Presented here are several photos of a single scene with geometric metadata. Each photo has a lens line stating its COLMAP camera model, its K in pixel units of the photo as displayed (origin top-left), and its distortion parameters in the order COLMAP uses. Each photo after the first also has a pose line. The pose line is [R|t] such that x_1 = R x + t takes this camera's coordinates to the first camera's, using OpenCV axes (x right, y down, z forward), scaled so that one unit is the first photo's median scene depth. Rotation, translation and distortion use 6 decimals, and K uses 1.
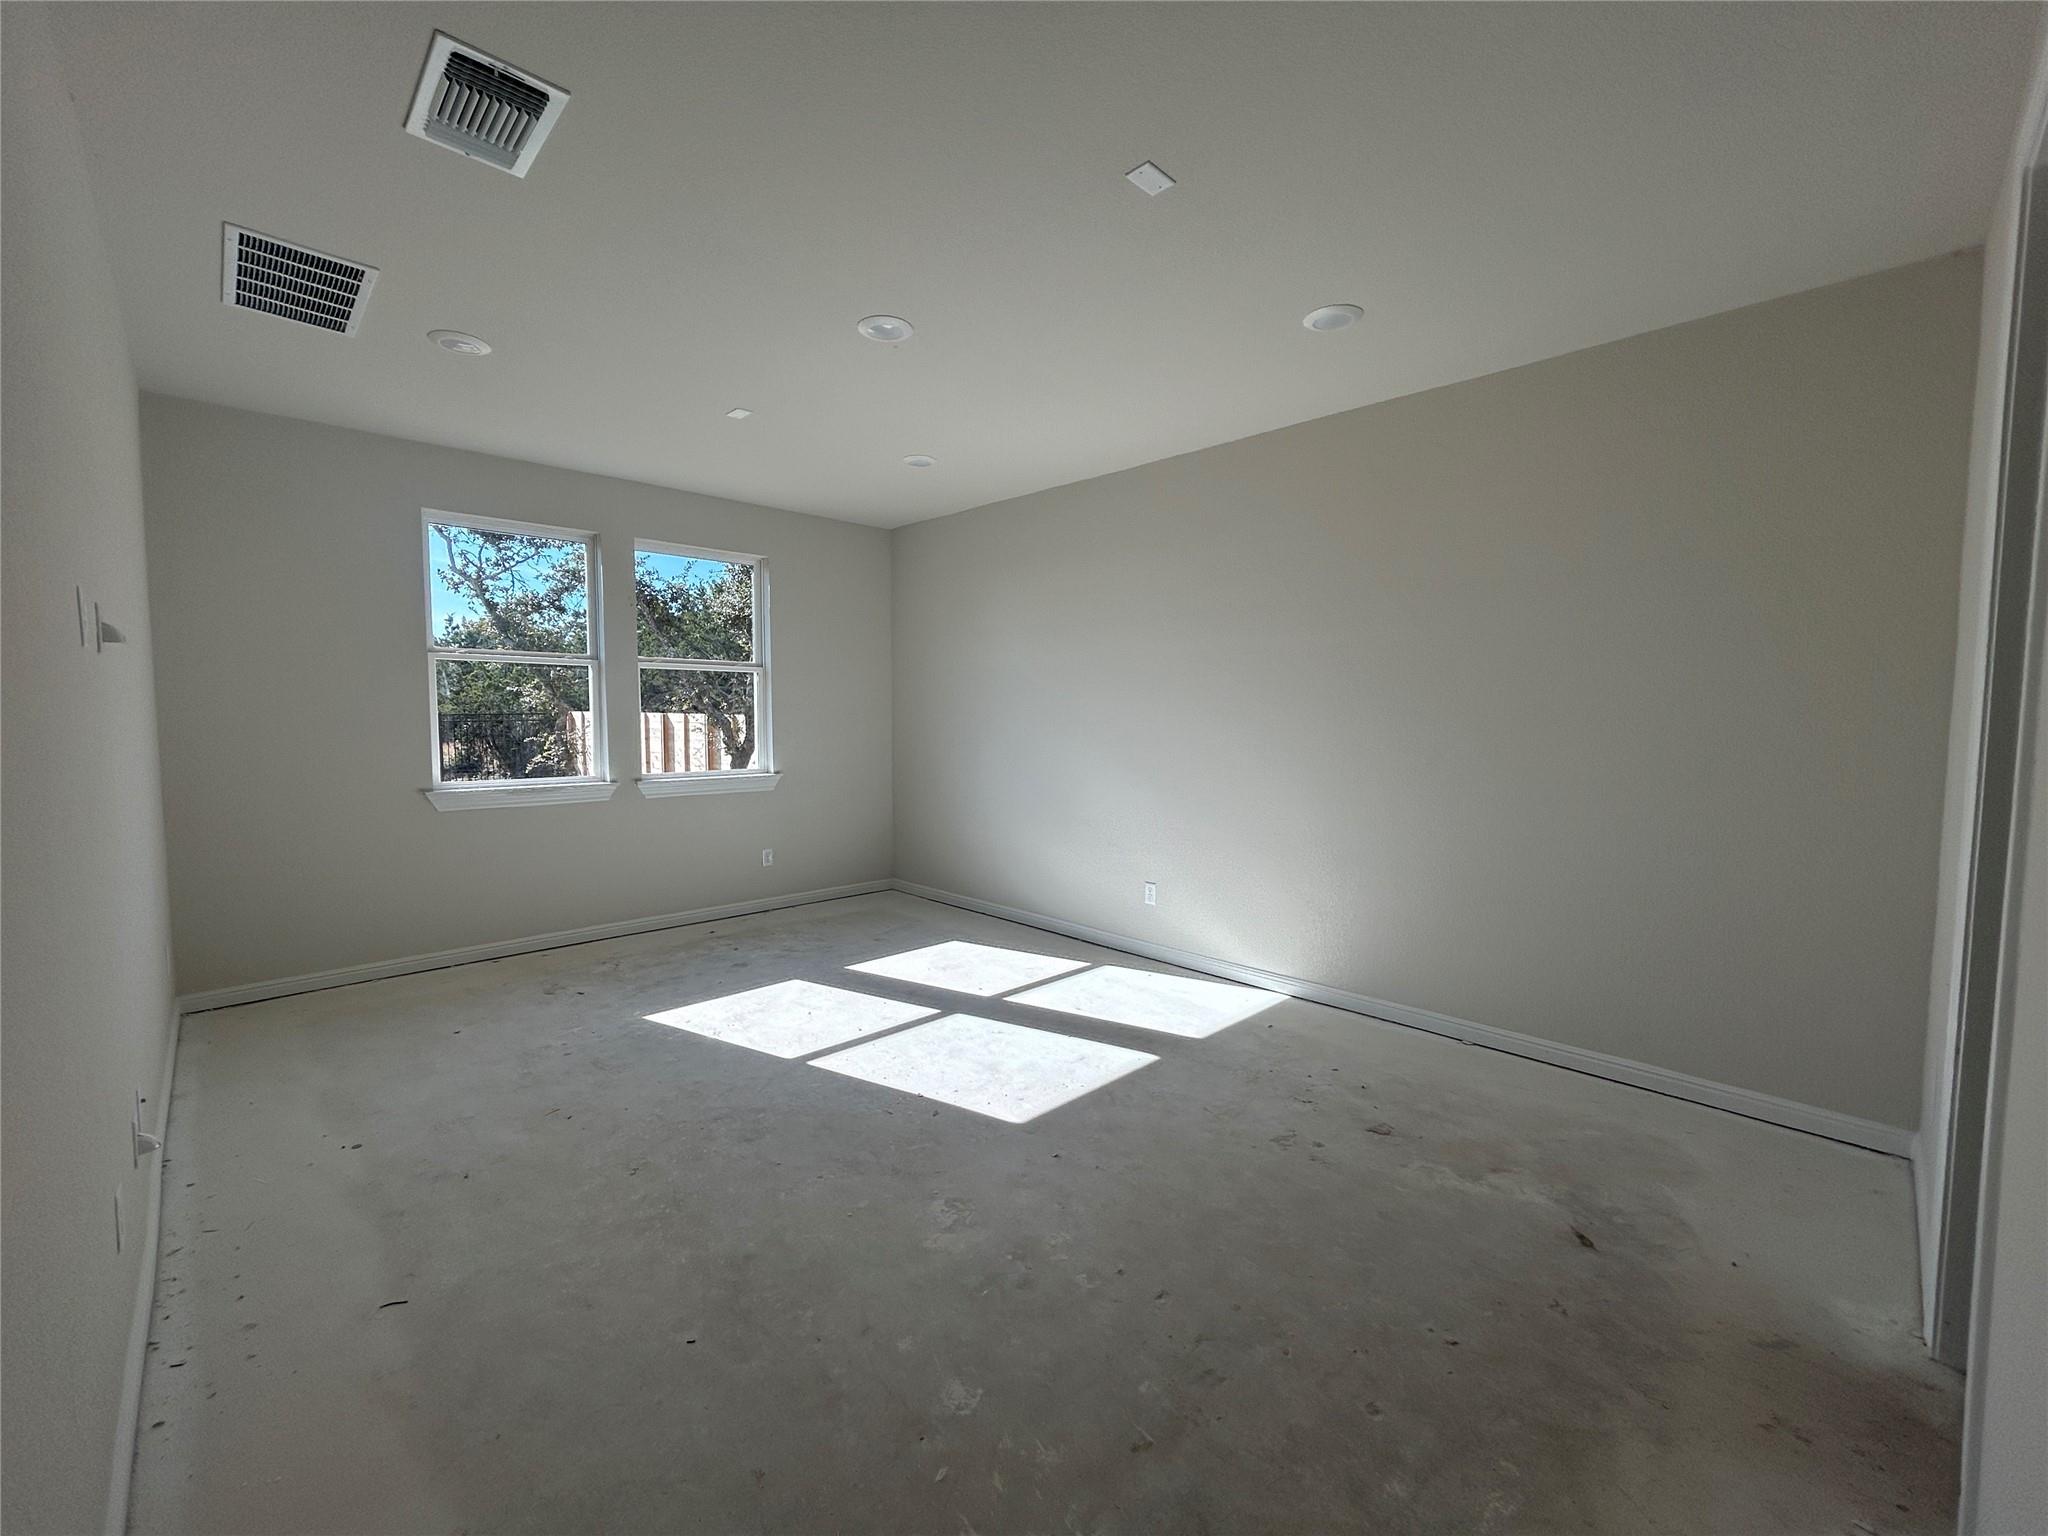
lens RADIAL K [[832.4, 0, 1025.2], [0, 832.4, 767.1], [0, 0, 1]] dist [-0.000303, 0.001482]
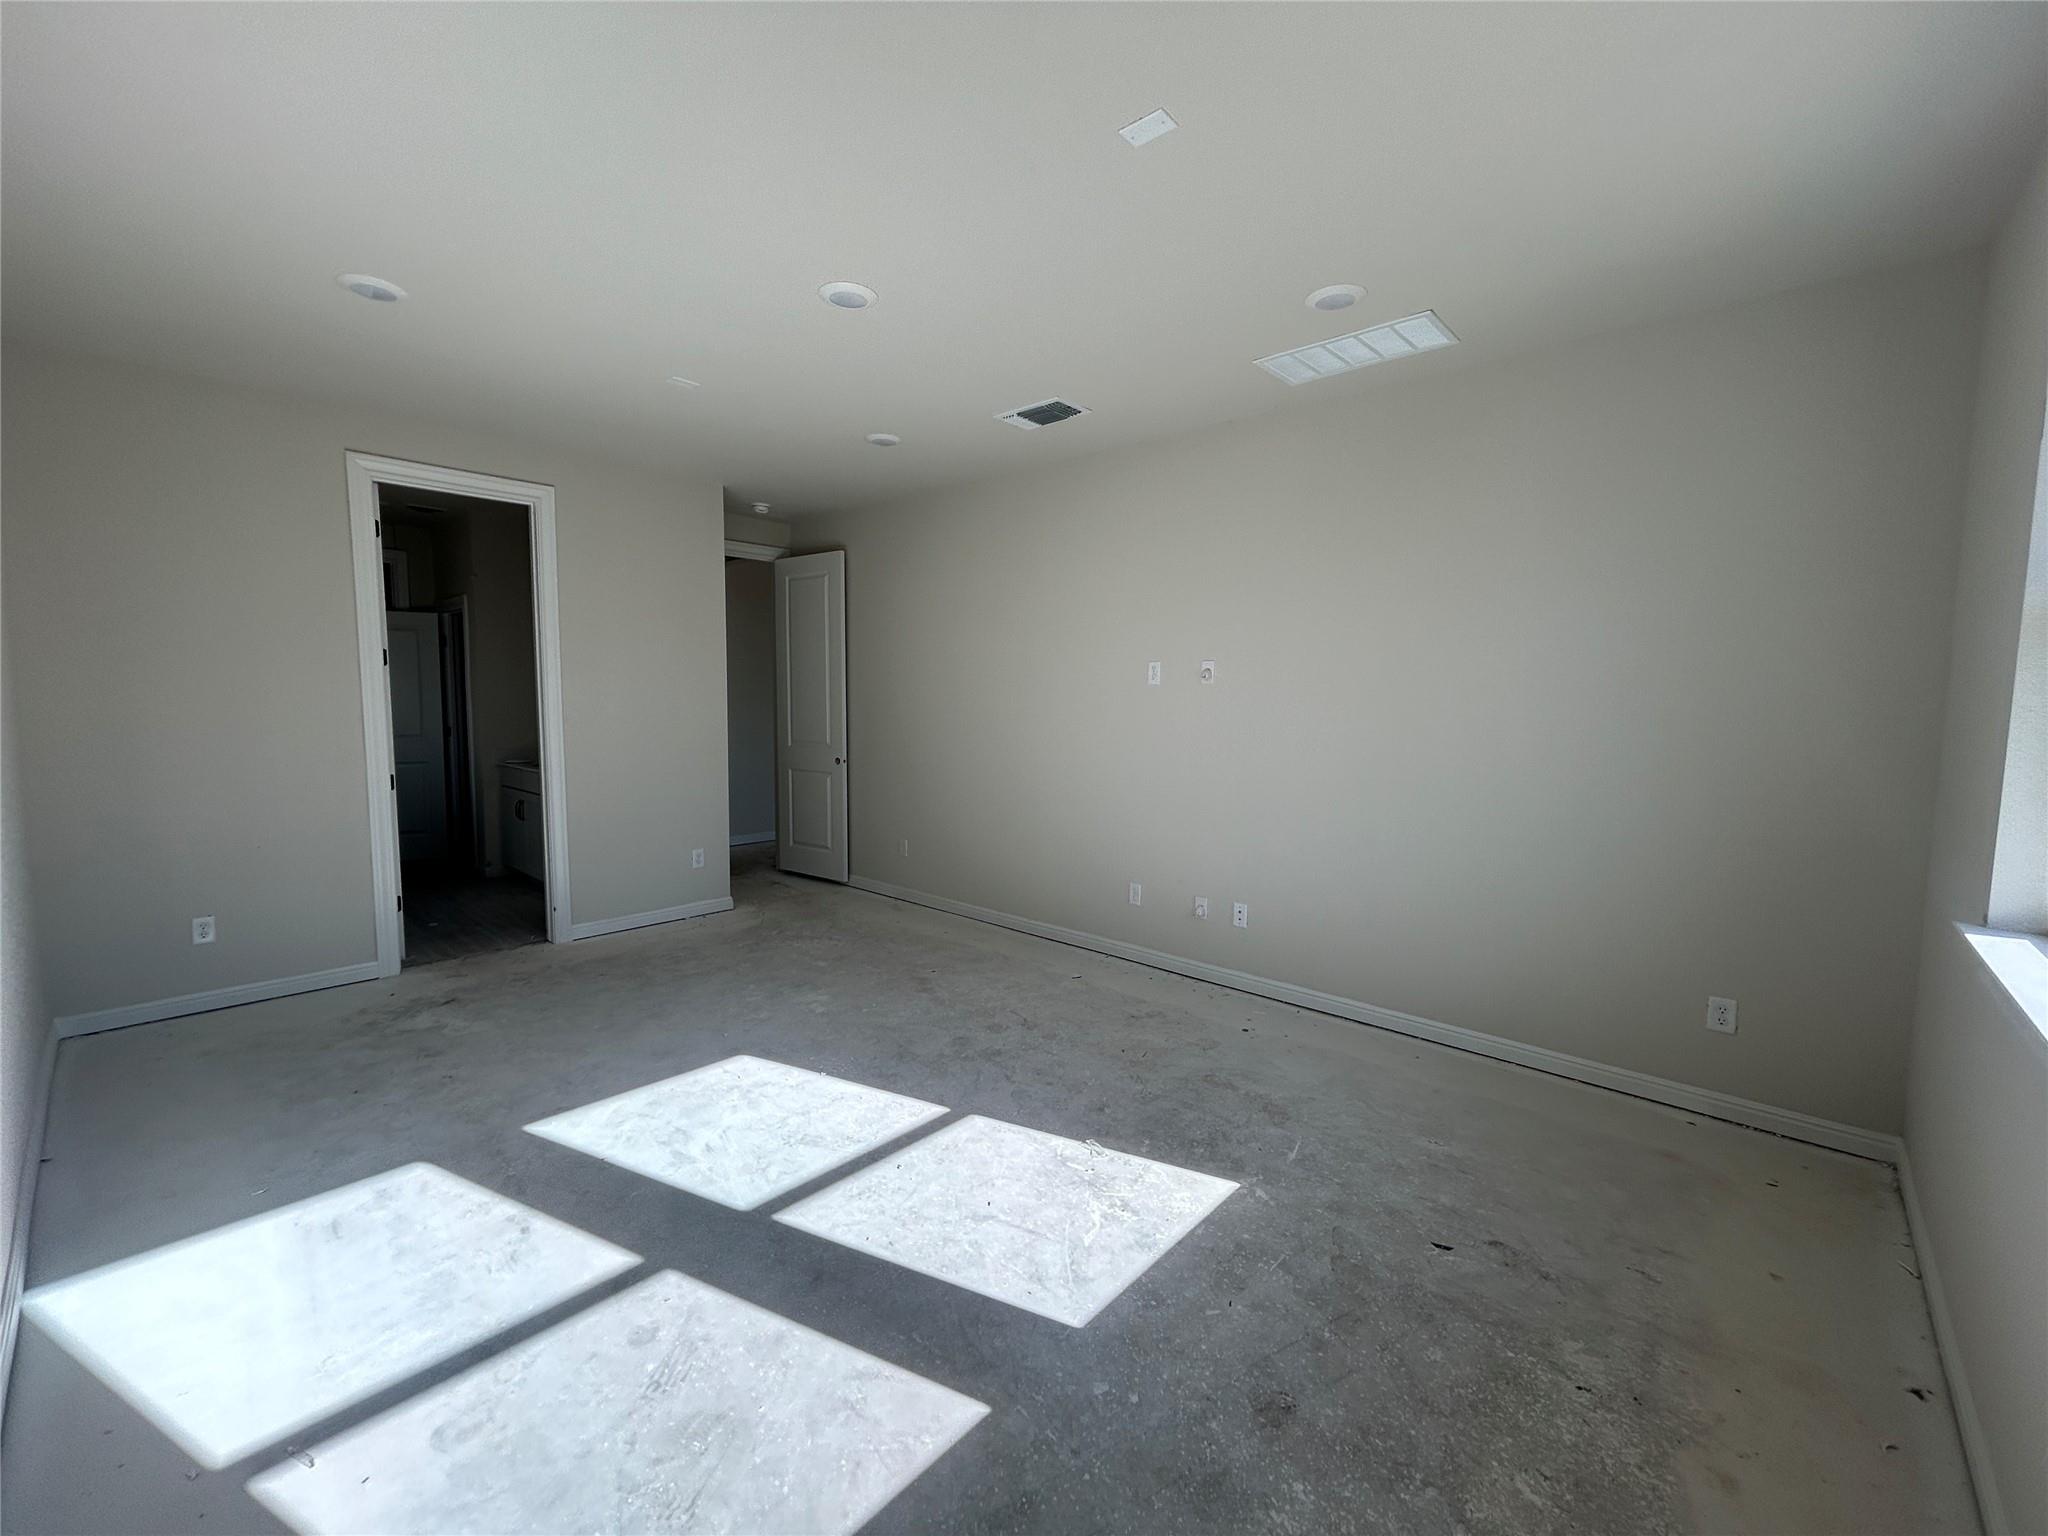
lens RADIAL K [[832.4, 0, 1023.1], [0, 832.4, 768.0], [0, 0, 1]] dist [-0.000303, 0.001482]
pose [[-0.998023, -0.010512, -0.061960, -0.285108], [-0.019600, 0.988800, 0.147954, -0.135941], [0.059711, 0.148876, -0.987051, 1.841533]]
